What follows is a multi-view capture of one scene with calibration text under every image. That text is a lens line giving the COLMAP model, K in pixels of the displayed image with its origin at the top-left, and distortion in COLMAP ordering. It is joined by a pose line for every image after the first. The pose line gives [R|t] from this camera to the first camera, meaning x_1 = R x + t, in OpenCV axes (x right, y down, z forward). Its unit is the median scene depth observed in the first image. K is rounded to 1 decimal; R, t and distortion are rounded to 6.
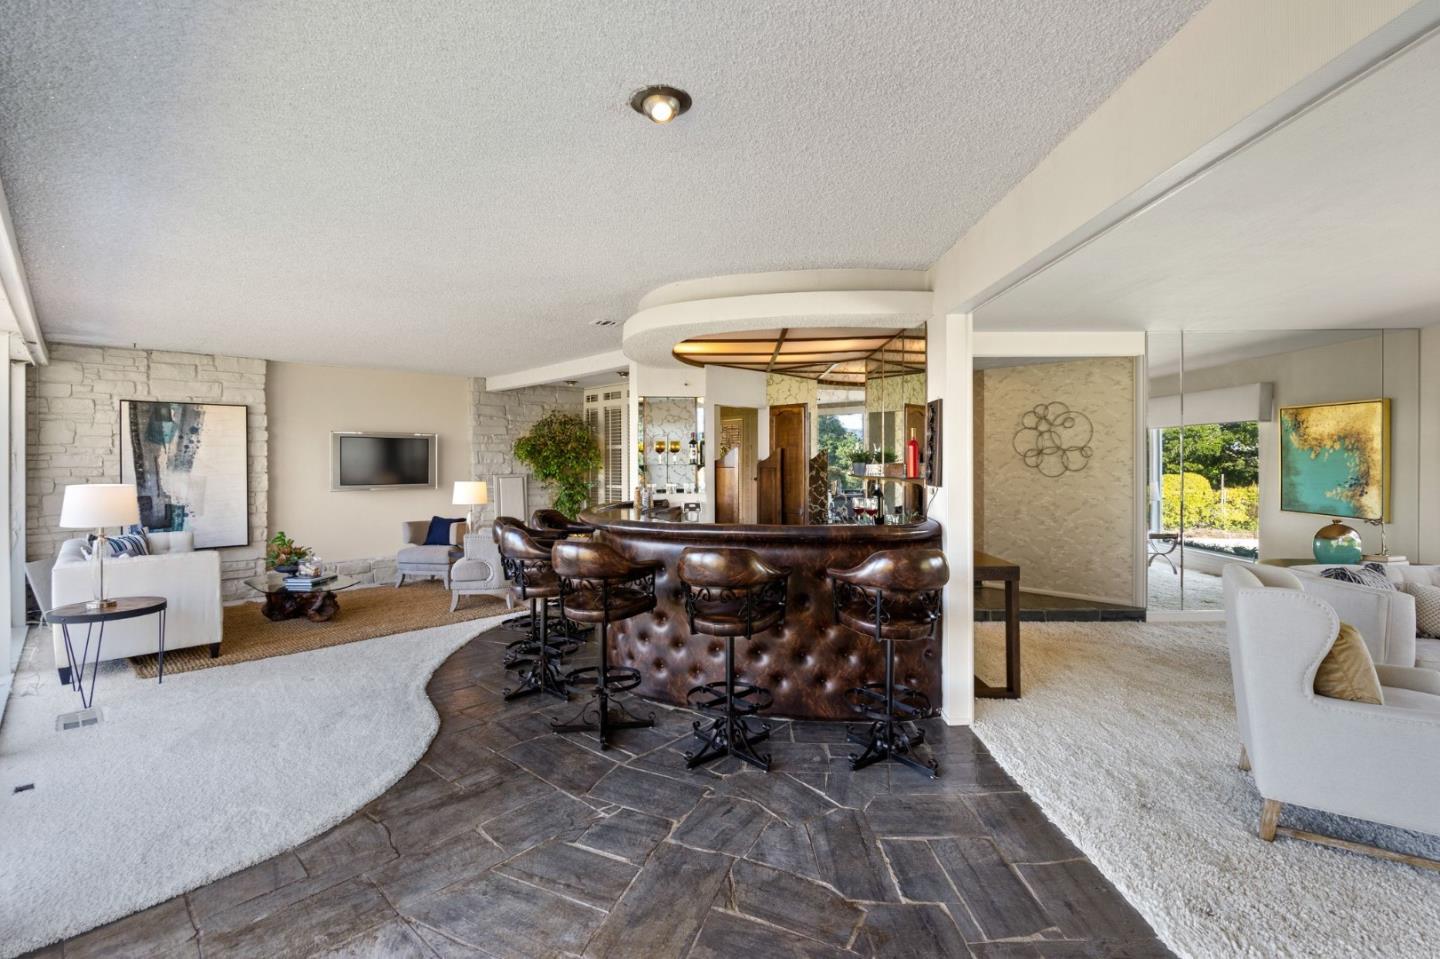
lens RADIAL K [[662.1, 0, 723.3], [0, 662.1, 464.4], [0, 0, 1]] dist [-0.004020, 0.001999]
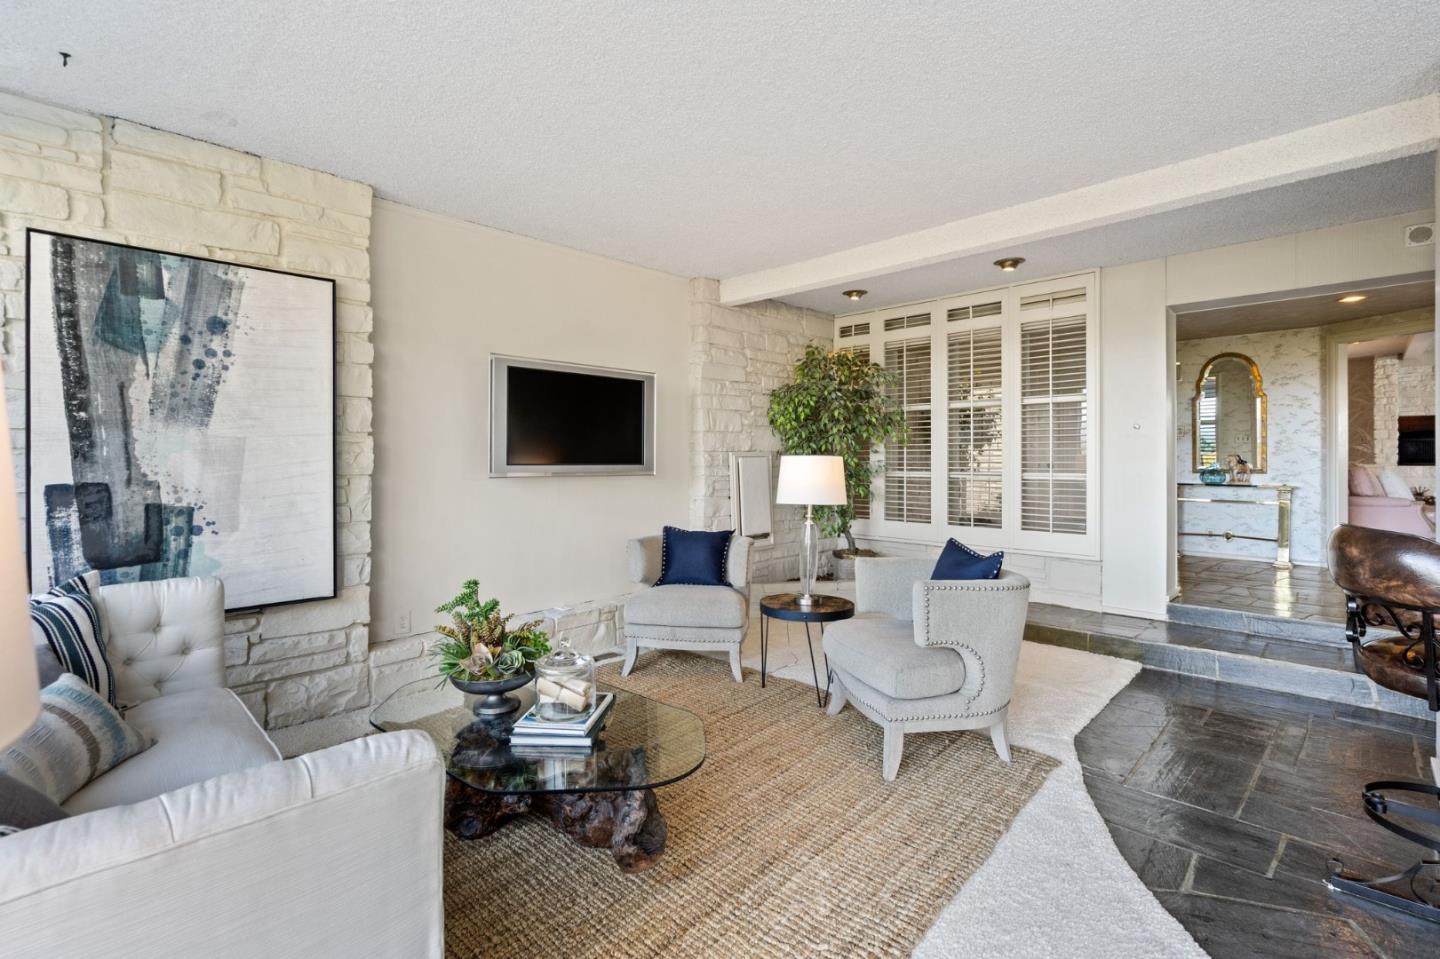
lens RADIAL K [[662.1, 0, 718.5], [0, 662.1, 457.9], [0, 0, 1]] dist [-0.004020, 0.001999]
pose [[0.999662, 0.003305, 0.025780, -0.502895], [-0.003147, 0.999976, -0.006187, 0.033359], [-0.025800, 0.006104, 0.999648, 0.584962]]
